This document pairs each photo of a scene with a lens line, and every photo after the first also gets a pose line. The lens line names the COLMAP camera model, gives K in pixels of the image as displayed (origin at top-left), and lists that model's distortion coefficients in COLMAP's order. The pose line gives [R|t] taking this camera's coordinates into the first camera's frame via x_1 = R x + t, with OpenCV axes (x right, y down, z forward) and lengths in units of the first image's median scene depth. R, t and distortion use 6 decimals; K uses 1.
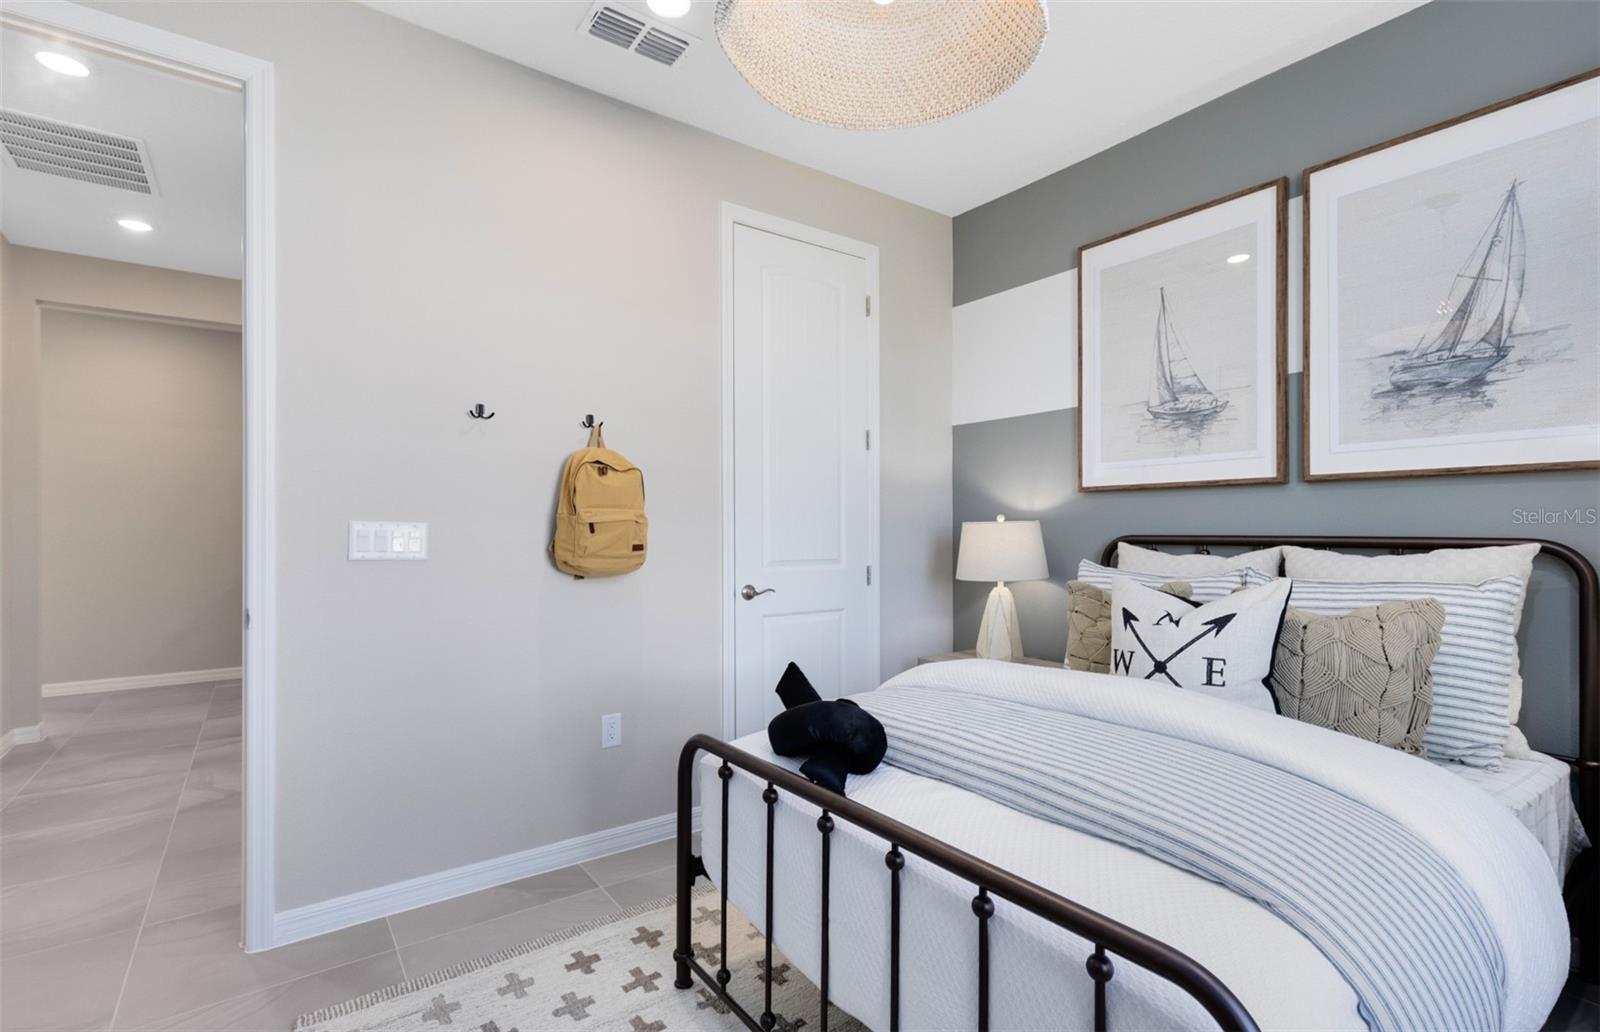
lens RADIAL K [[727.7, 0, 814.3], [0, 727.7, 519.8], [0, 0, 1]] dist [0.008249, -0.001842]
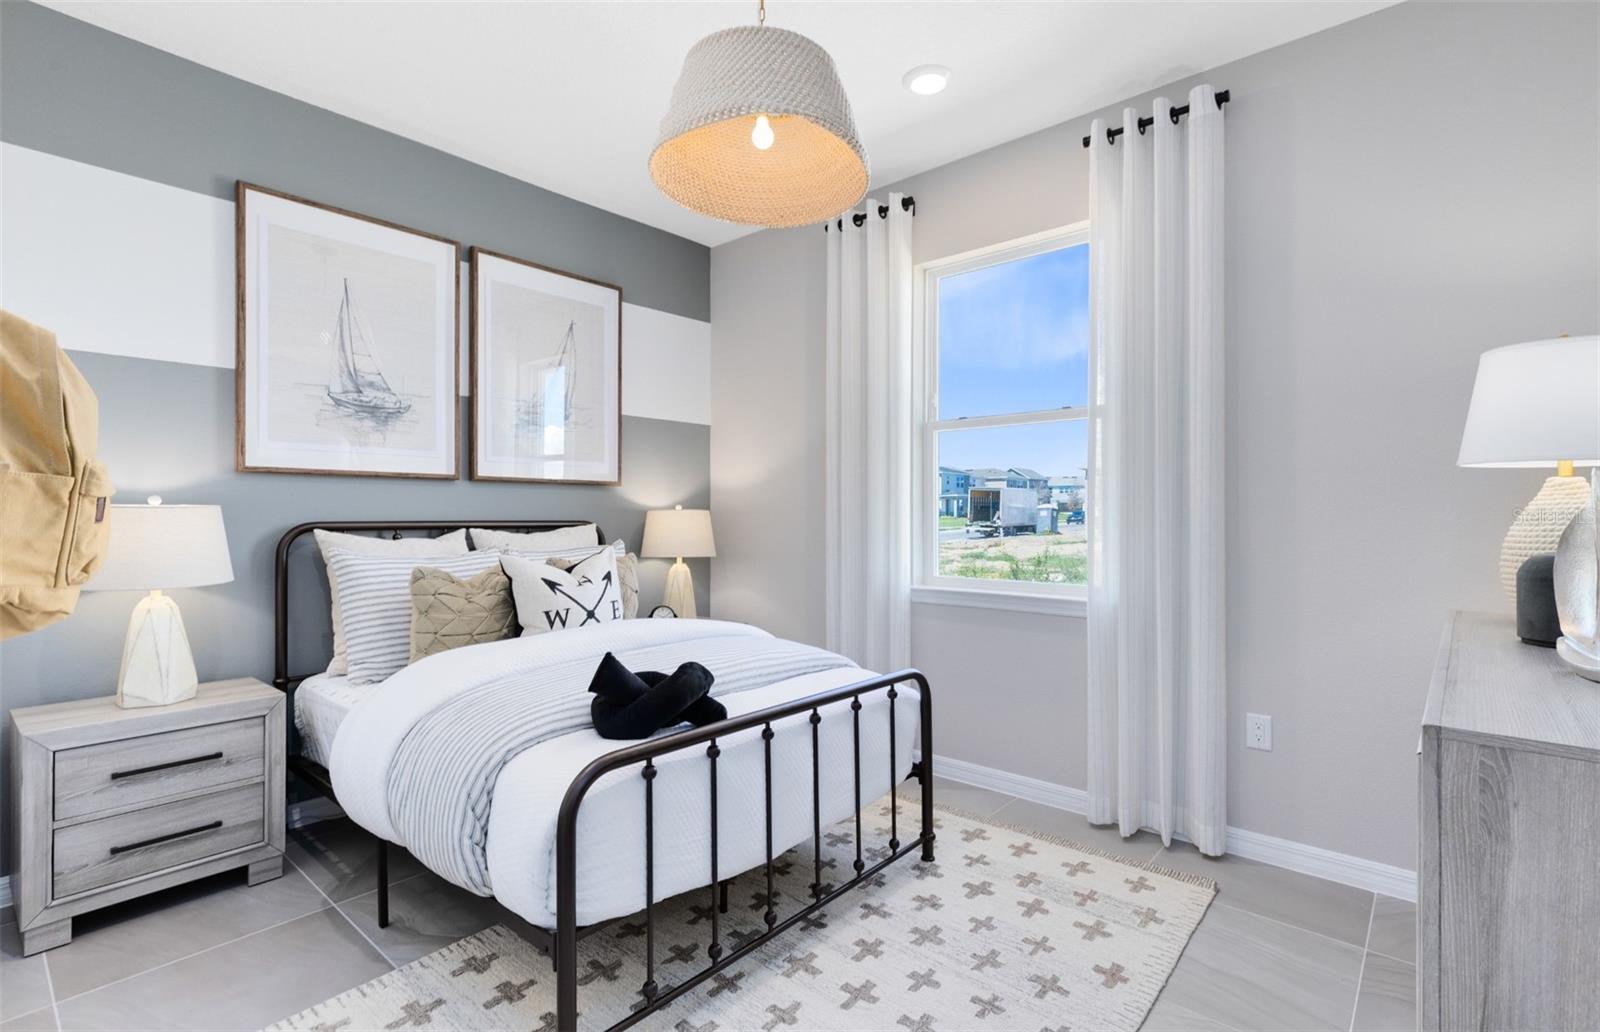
lens RADIAL K [[727.7, 0, 815.0], [0, 727.7, 516.9], [0, 0, 1]] dist [0.008249, -0.001842]
pose [[-0.202680, -0.007538, 0.979216, -0.736784], [-0.020409, 0.999786, 0.003472, -0.002301], [-0.979032, -0.019281, -0.202790, 0.629785]]
